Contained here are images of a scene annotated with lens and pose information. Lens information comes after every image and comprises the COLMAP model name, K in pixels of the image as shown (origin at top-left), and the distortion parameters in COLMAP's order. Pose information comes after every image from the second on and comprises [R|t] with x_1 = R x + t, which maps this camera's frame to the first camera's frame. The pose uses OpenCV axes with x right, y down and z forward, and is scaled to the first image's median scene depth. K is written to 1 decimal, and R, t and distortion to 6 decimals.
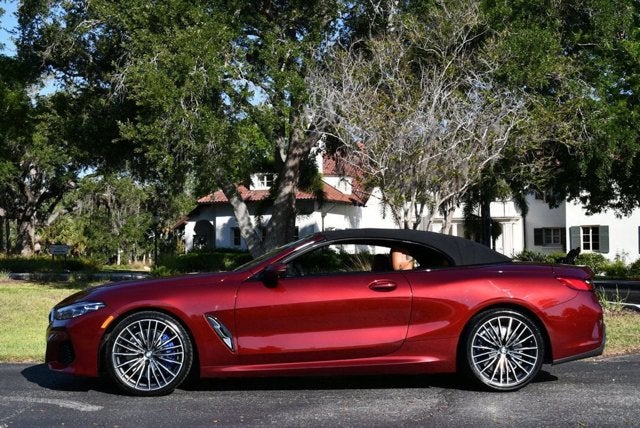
lens RADIAL K [[938.6, 0, 320.8], [0, 938.6, 210.9], [0, 0, 1]] dist [-0.029463, -0.023658]
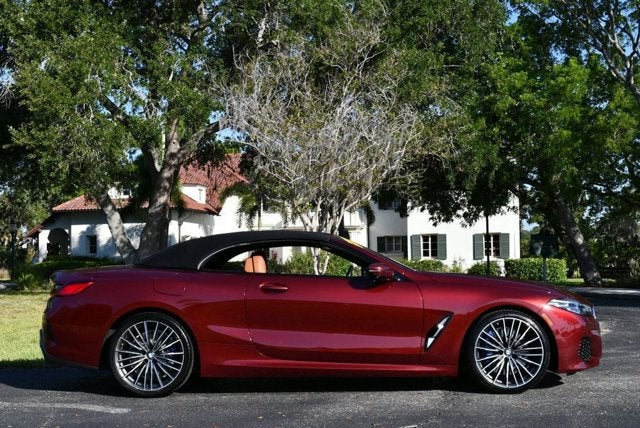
lens RADIAL K [[906.5, 0, 321.0], [0, 906.5, 211.0], [0, 0, 1]] dist [-0.033373, -0.040019]
pose [[0.981026, 0.005141, 0.193806, -0.045310], [-0.003015, 0.999932, -0.011261, 0.001713], [-0.193851, 0.010463, 0.980975, 0.002178]]
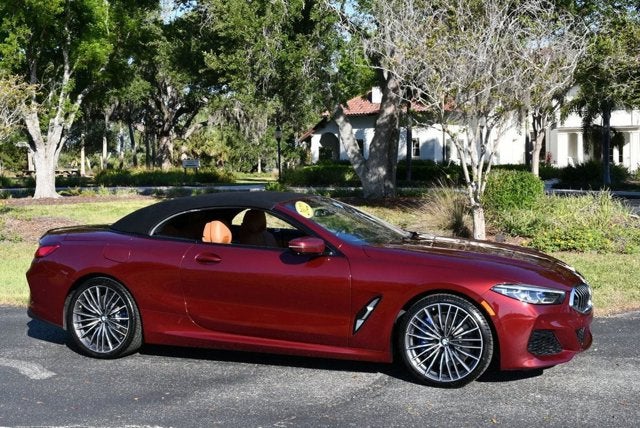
lens RADIAL K [[900.3, 0, 321.8], [0, 900.3, 219.3], [0, 0, 1]] dist [-0.029540, -0.043806]
pose [[0.985066, 0.004800, -0.172108, 0.048222], [0.015812, 0.992865, 0.118187, -0.015919], [0.171448, -0.119144, 0.977962, 0.017658]]
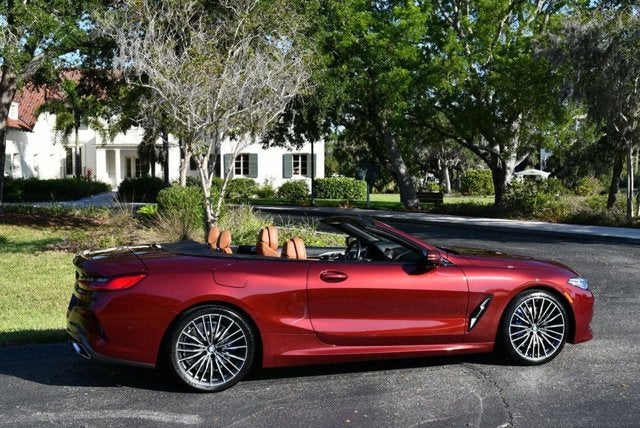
lens RADIAL K [[854.7, 0, 310.9], [0, 854.7, 212.5], [0, 0, 1]] dist [-0.028114, -0.020436]
pose [[0.900125, -0.020176, 0.435164, -0.107912], [-0.023935, 0.995128, 0.095646, -0.016983], [-0.434973, -0.096509, 0.895257, 0.040640]]
